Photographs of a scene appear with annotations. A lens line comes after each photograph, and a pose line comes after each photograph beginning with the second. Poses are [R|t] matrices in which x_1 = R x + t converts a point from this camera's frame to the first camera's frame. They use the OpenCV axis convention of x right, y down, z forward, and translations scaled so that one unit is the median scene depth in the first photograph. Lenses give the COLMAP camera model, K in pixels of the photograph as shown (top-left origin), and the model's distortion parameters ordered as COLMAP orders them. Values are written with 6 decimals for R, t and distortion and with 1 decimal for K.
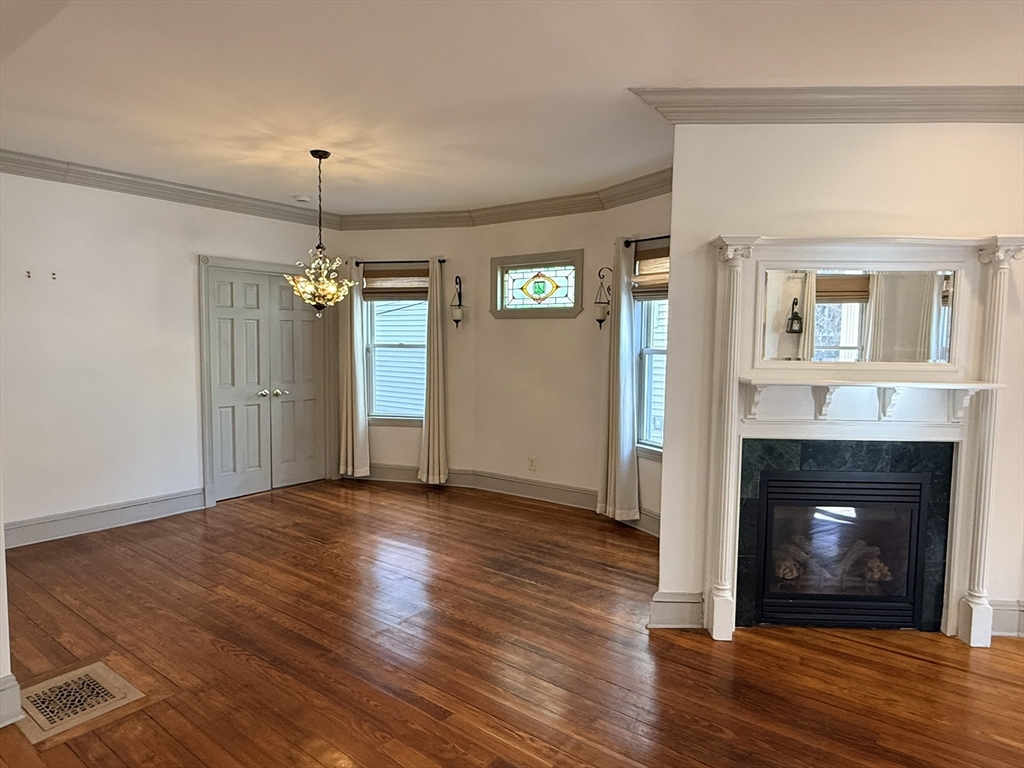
lens RADIAL K [[627.1, 0, 512.0], [0, 627.1, 384.0], [0, 0, 1]] dist [0.007183, -0.000407]
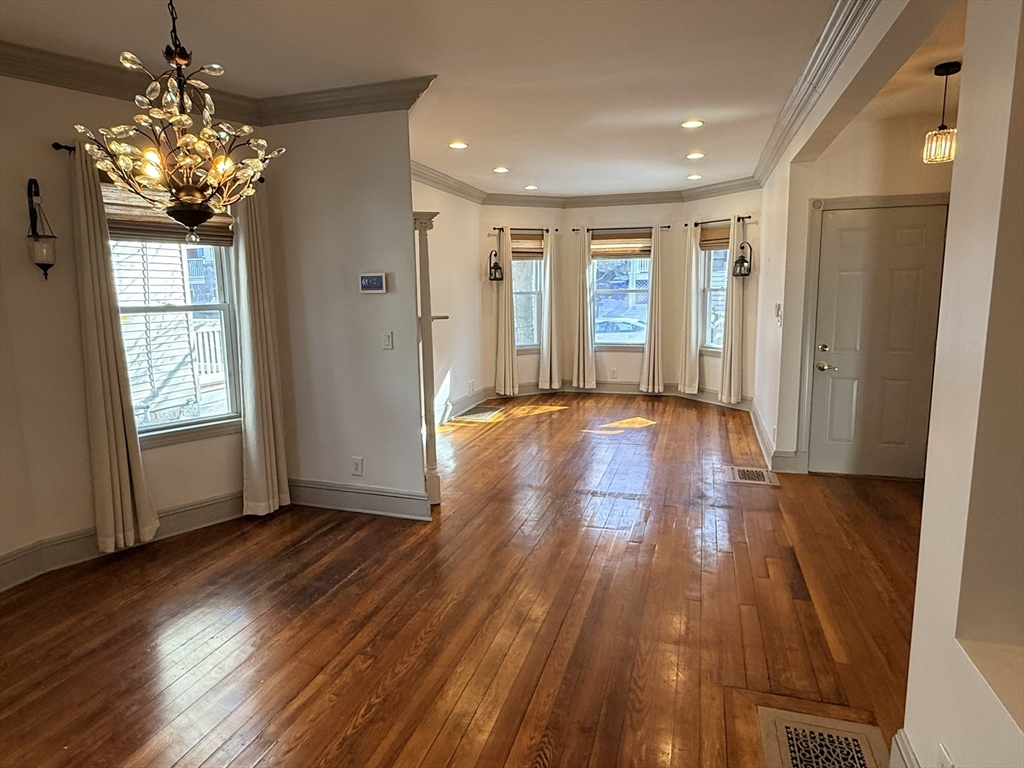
lens RADIAL K [[624.8, 0, 508.5], [0, 624.8, 385.0], [0, 0, 1]] dist [-0.000108, 0.001997]
pose [[-0.344222, -0.150960, 0.926673, -0.610489], [0.079703, 0.978728, 0.189047, -0.065638], [-0.935499, 0.138933, -0.324867, 0.786780]]
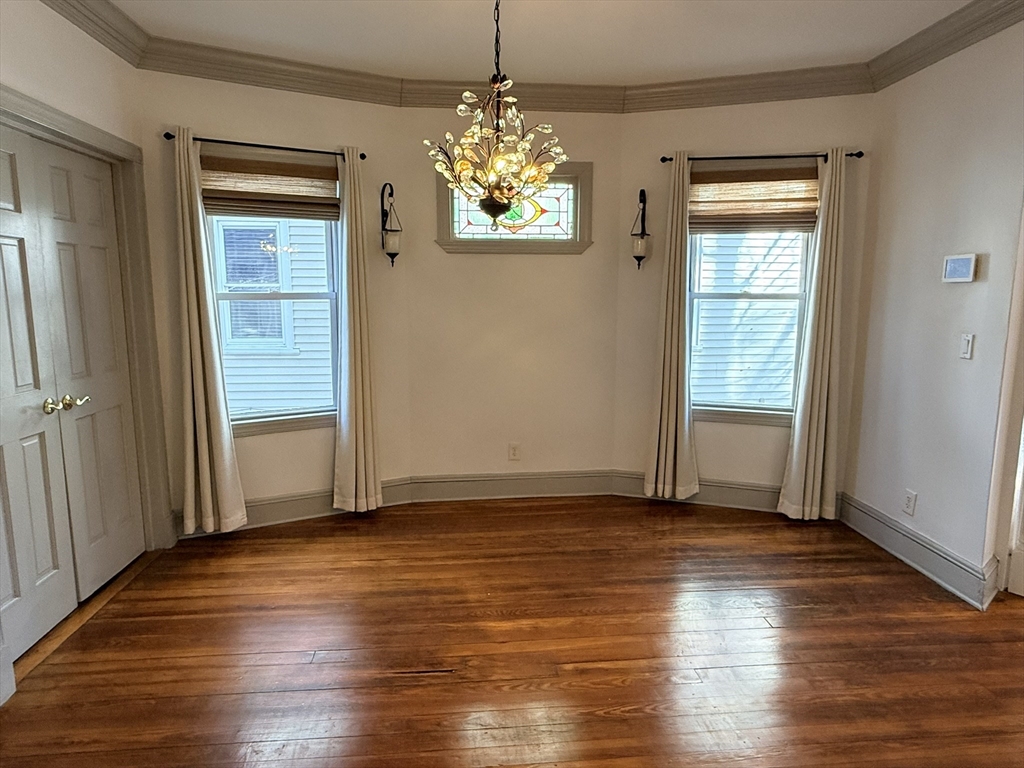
lens RADIAL K [[627.0, 0, 511.3], [0, 627.0, 386.2], [0, 0, 1]] dist [0.002395, 0.000969]
pose [[0.737276, -0.111807, 0.666276, -0.520743], [0.056768, 0.992975, 0.103813, -0.031757], [-0.673202, -0.038715, 0.738444, 0.519700]]
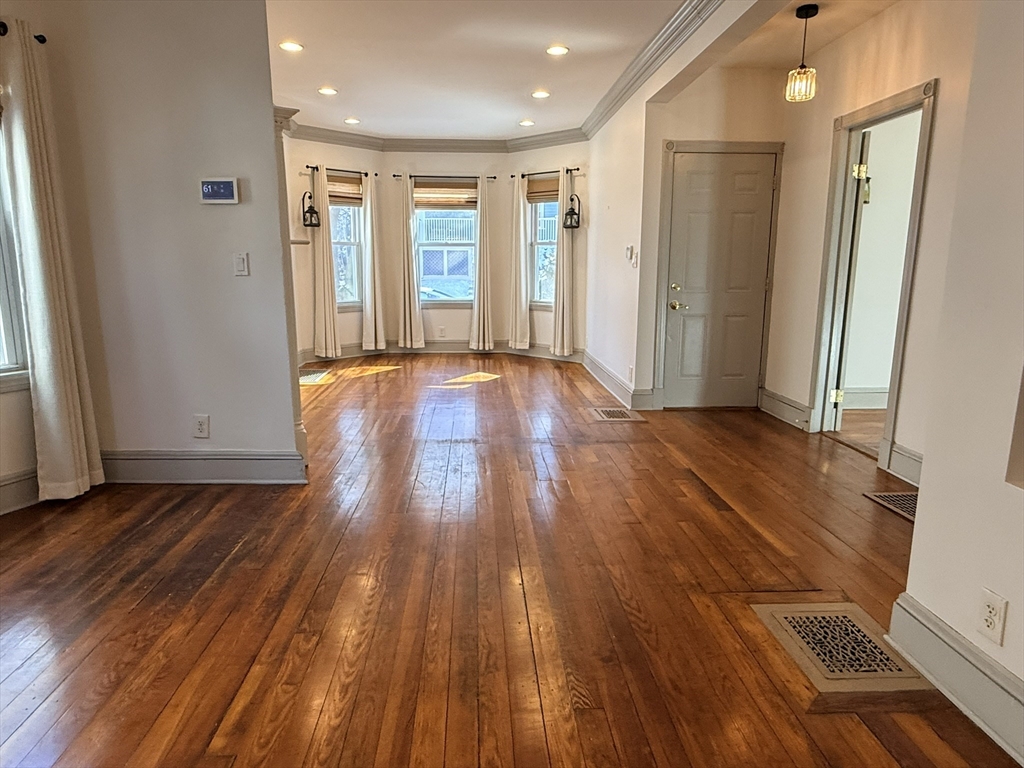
lens RADIAL K [[640.1, 0, 506.8], [0, 640.1, 386.6], [0, 0, 1]] dist [-0.000669, 0.000141]
pose [[-0.645825, -0.156621, 0.747248, -0.496230], [0.046295, 0.968898, 0.243090, -0.009278], [-0.762081, 0.191588, -0.618488, 0.884936]]
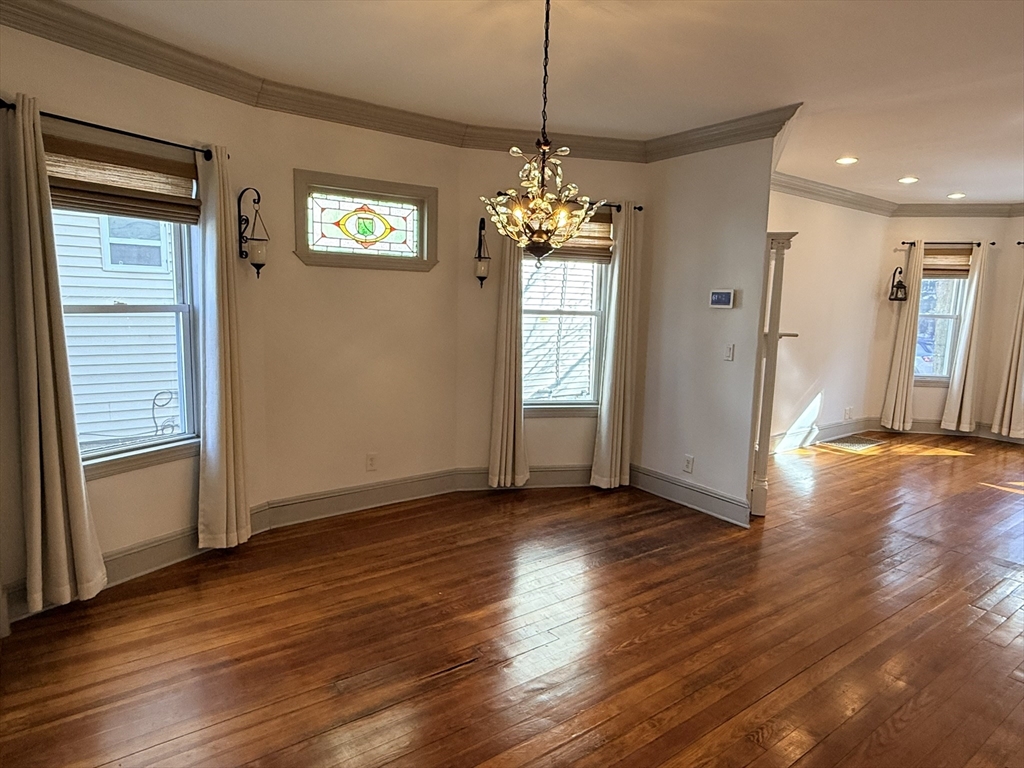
lens RADIAL K [[627.0, 0, 511.3], [0, 627.0, 386.2], [0, 0, 1]] dist [0.002395, 0.000969]
pose [[0.273769, -0.139289, 0.951656, -0.716634], [0.046304, 0.990219, 0.131613, -0.064052], [-0.960680, 0.008034, 0.277541, 0.713508]]
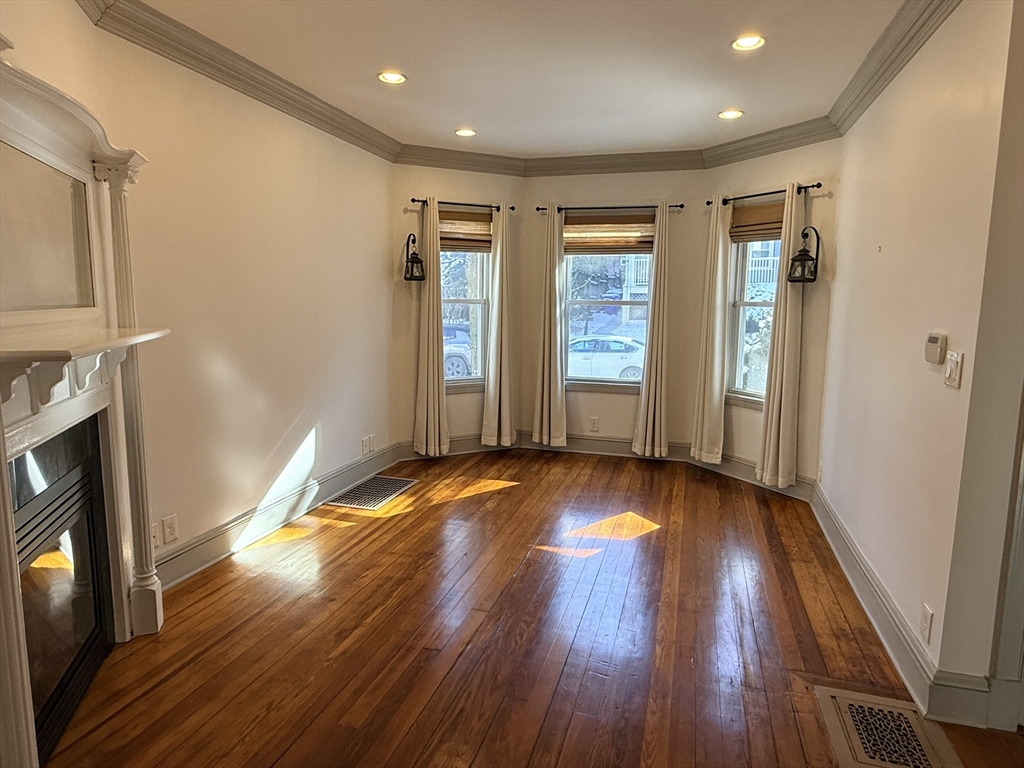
lens RADIAL K [[624.8, 0, 508.5], [0, 624.8, 385.0], [0, 0, 1]] dist [-0.000108, 0.001997]
pose [[-0.351011, -0.142894, 0.925404, -0.119833], [0.052578, 0.983720, 0.171842, -0.027506], [-0.934894, 0.108974, -0.337783, 0.485607]]
